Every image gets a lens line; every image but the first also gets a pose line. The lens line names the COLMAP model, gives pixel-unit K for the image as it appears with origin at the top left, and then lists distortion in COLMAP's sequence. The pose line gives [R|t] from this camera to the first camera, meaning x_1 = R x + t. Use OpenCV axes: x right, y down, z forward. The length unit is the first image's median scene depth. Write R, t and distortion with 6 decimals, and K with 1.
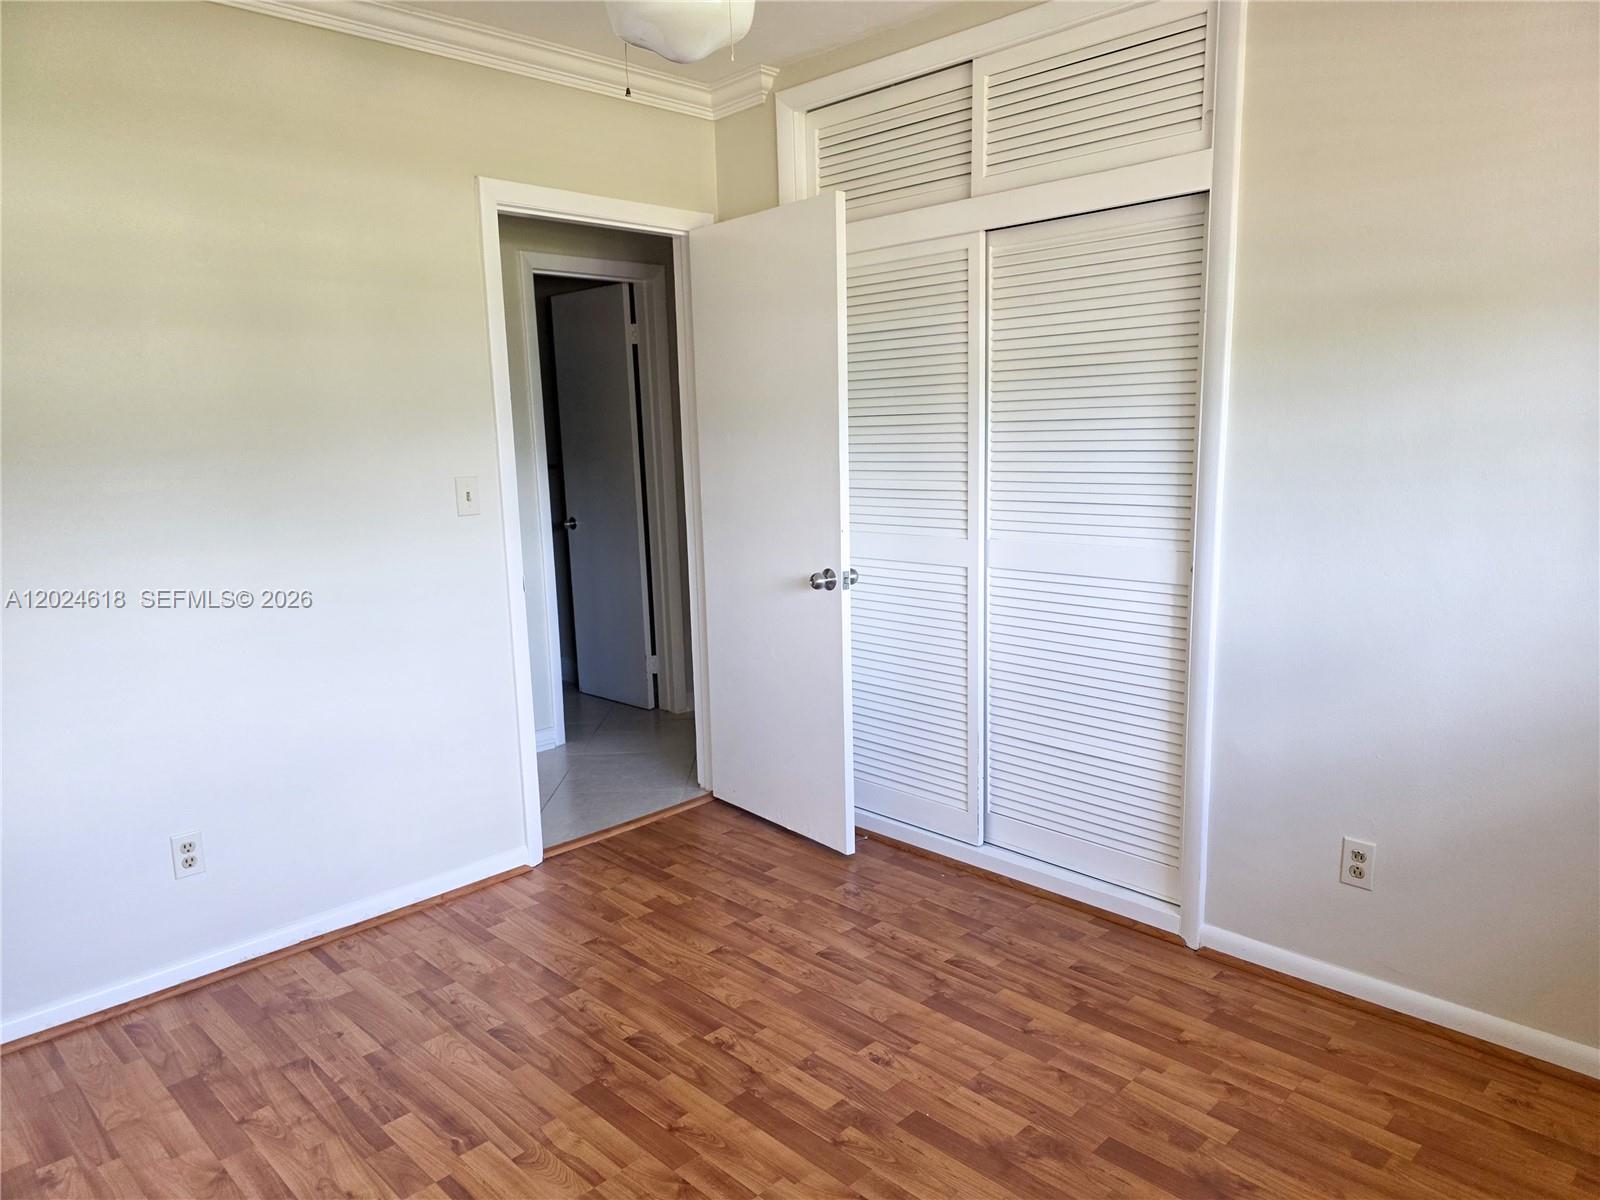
lens RADIAL K [[1078.9, 0, 805.9], [0, 1078.9, 604.4], [0, 0, 1]] dist [0.059249, -0.037856]
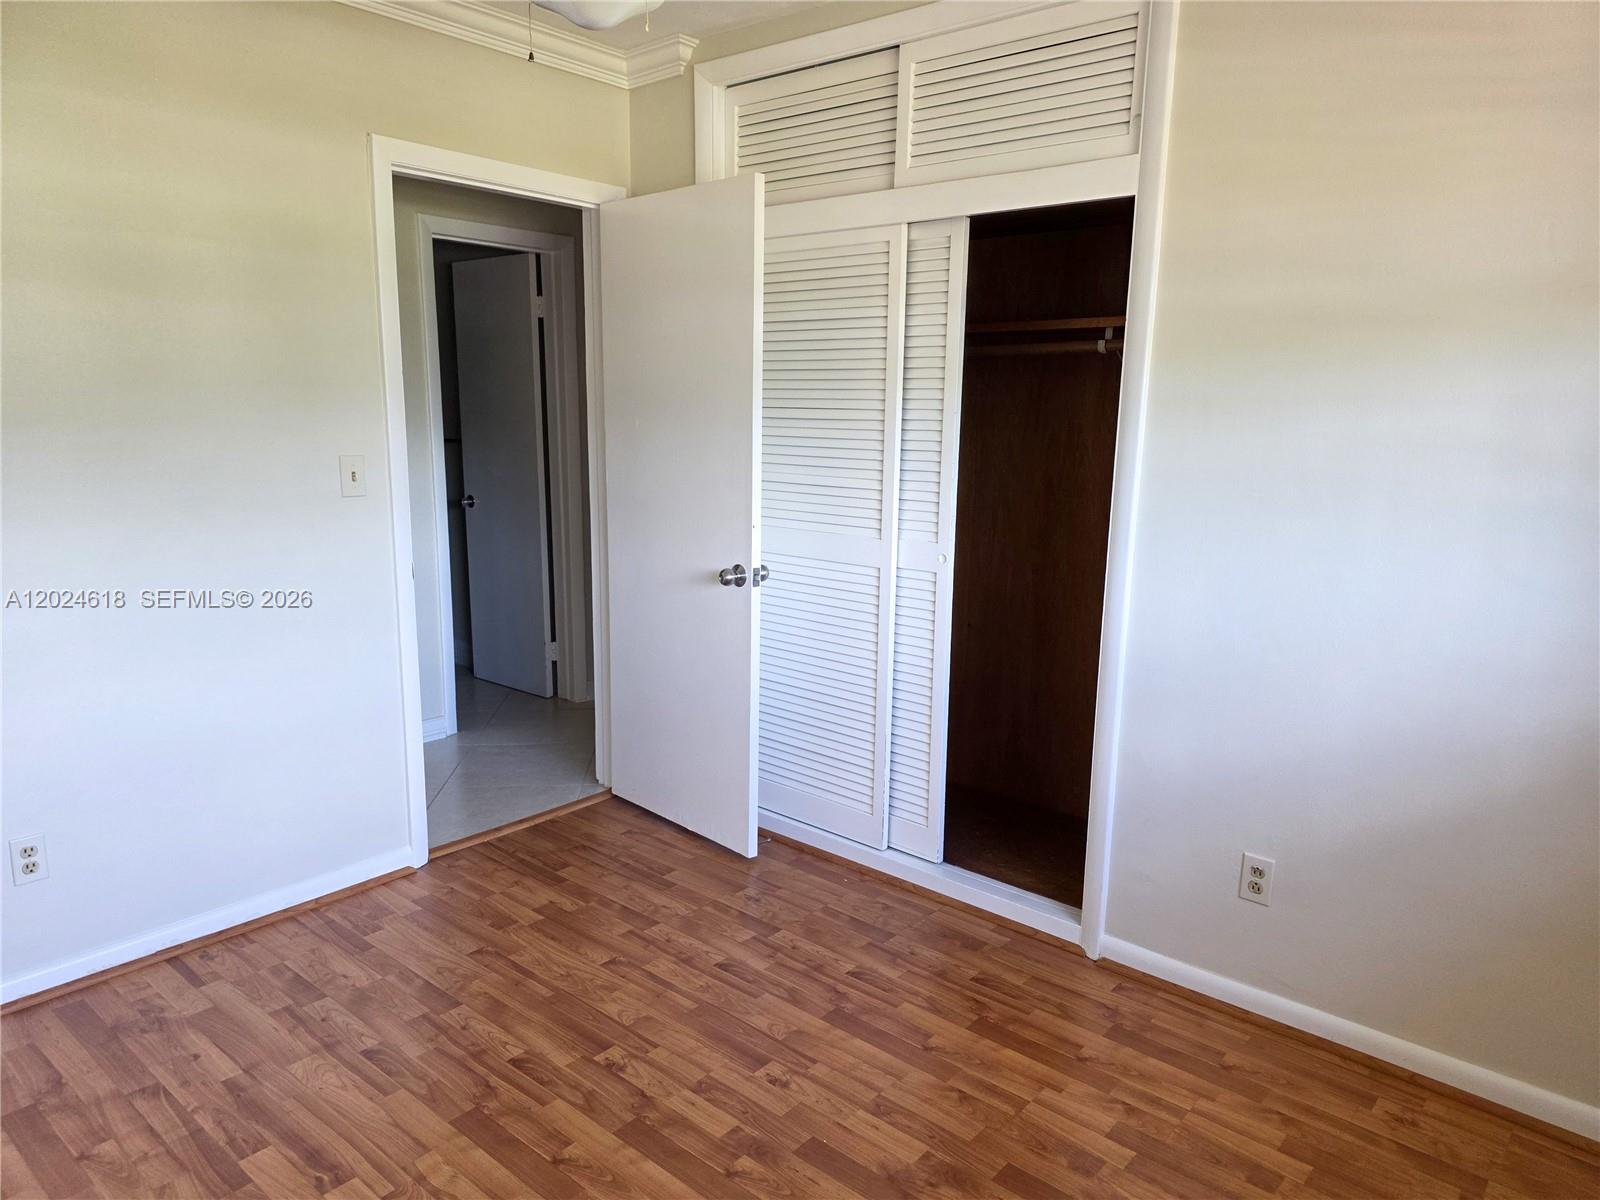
lens RADIAL K [[1078.9, 0, 799.6], [0, 1078.9, 601.9], [0, 0, 1]] dist [0.059249, -0.037856]
pose [[0.996429, 0.025972, 0.080343, -0.000981], [-0.027433, 0.999477, 0.017140, -0.022267], [-0.079855, -0.019283, 0.996620, 0.038003]]
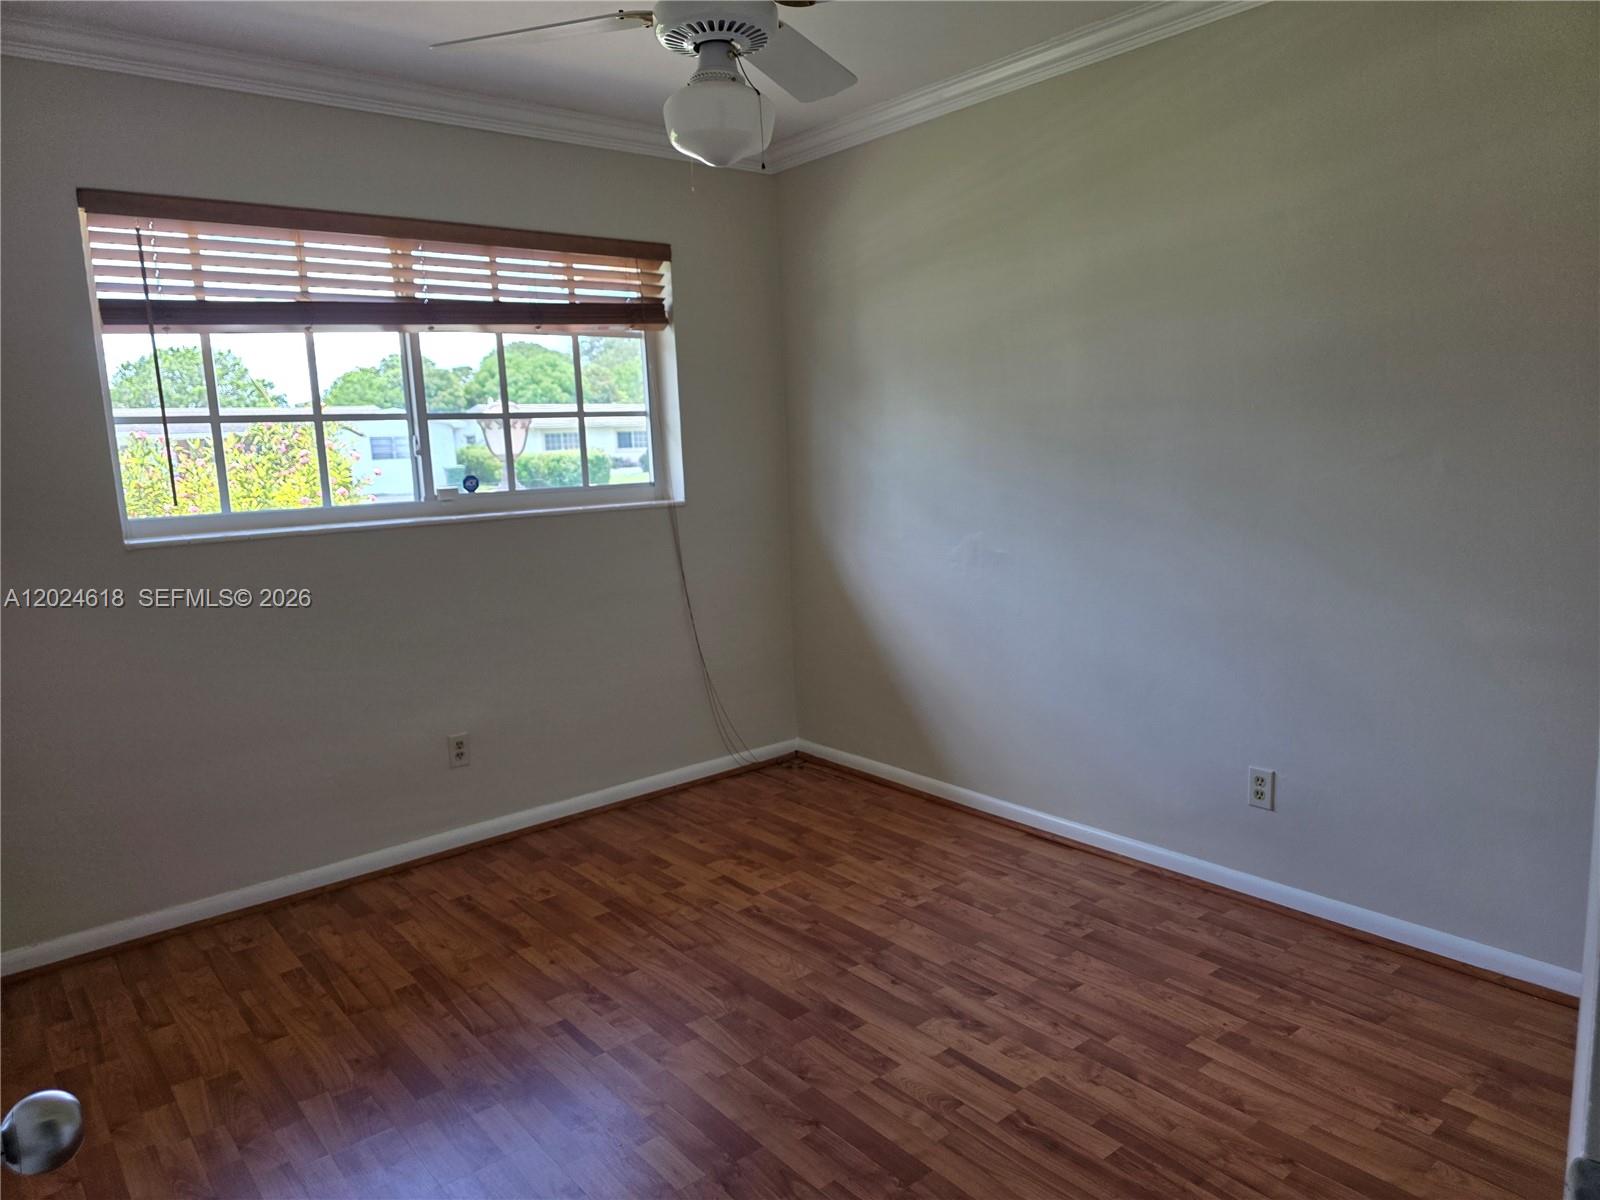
lens RADIAL K [[1078.9, 0, 807.0], [0, 1078.9, 602.1], [0, 0, 1]] dist [0.059249, -0.037856]
pose [[-0.993416, 0.049965, 0.103090, -0.202014], [0.079871, 0.947182, 0.310592, -0.239353], [-0.082127, 0.316781, -0.944937, 1.499660]]
